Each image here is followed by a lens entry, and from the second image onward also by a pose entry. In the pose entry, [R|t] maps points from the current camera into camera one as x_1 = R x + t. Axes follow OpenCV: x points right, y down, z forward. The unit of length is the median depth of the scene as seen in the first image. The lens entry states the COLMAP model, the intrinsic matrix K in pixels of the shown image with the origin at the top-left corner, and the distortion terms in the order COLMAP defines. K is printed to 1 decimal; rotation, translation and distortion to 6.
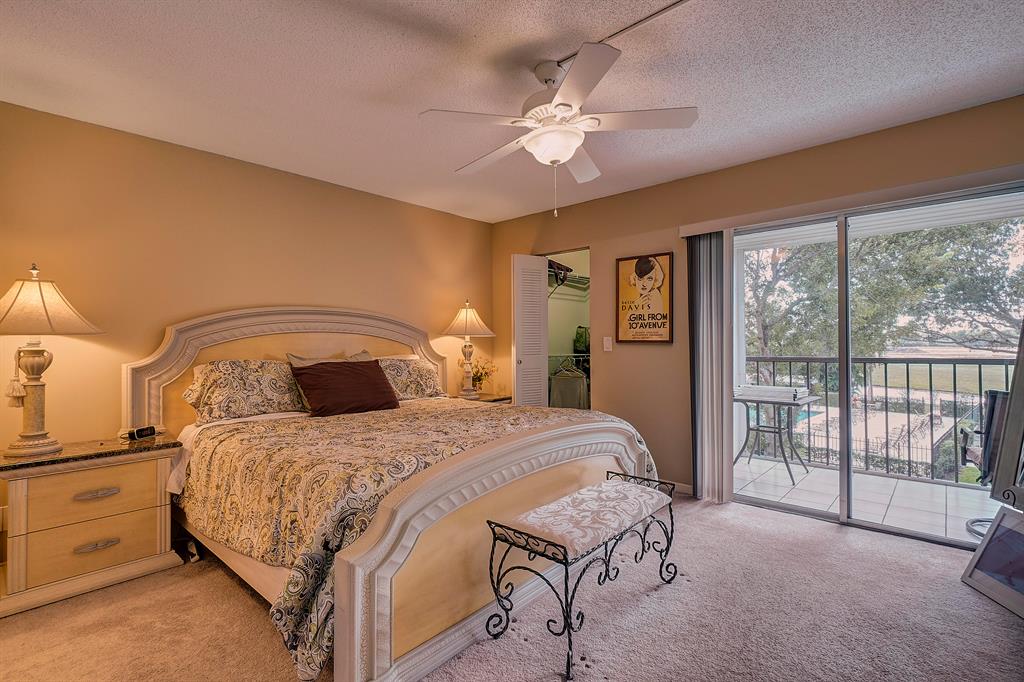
lens RADIAL K [[483.8, 0, 508.7], [0, 483.8, 340.8], [0, 0, 1]] dist [-0.000982, -0.000172]
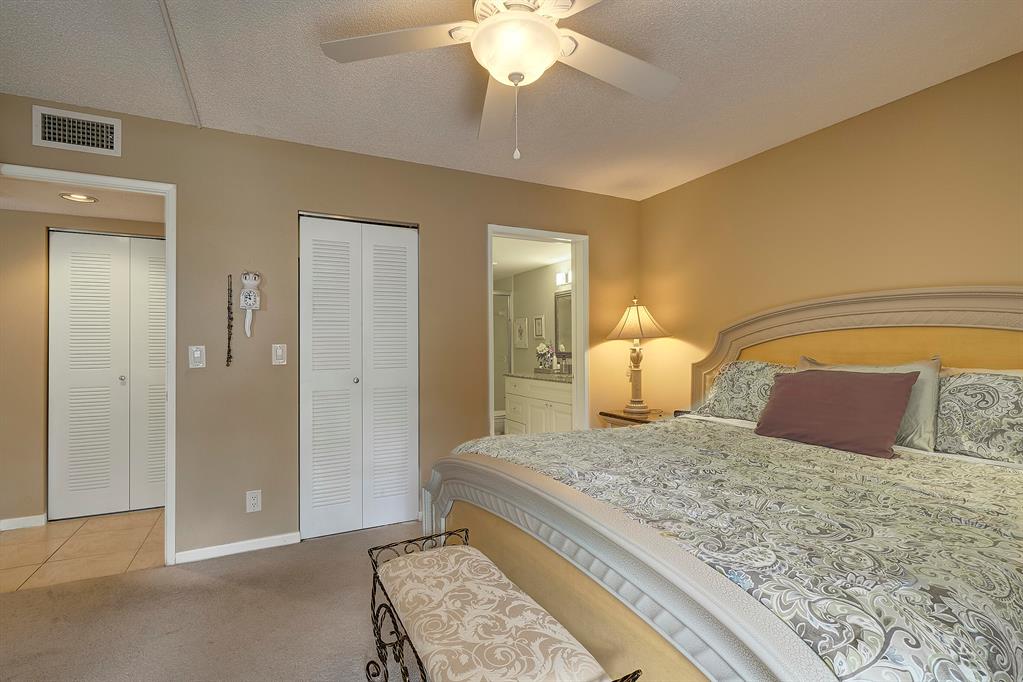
lens RADIAL K [[483.3, 0, 508.2], [0, 483.3, 340.8], [0, 0, 1]] dist [-0.000982, -0.000172]
pose [[-0.336899, 0.000618, -0.941541, 0.680758], [0.017201, 0.999837, -0.005499, -0.006038], [0.941384, -0.018049, -0.336854, 1.137633]]
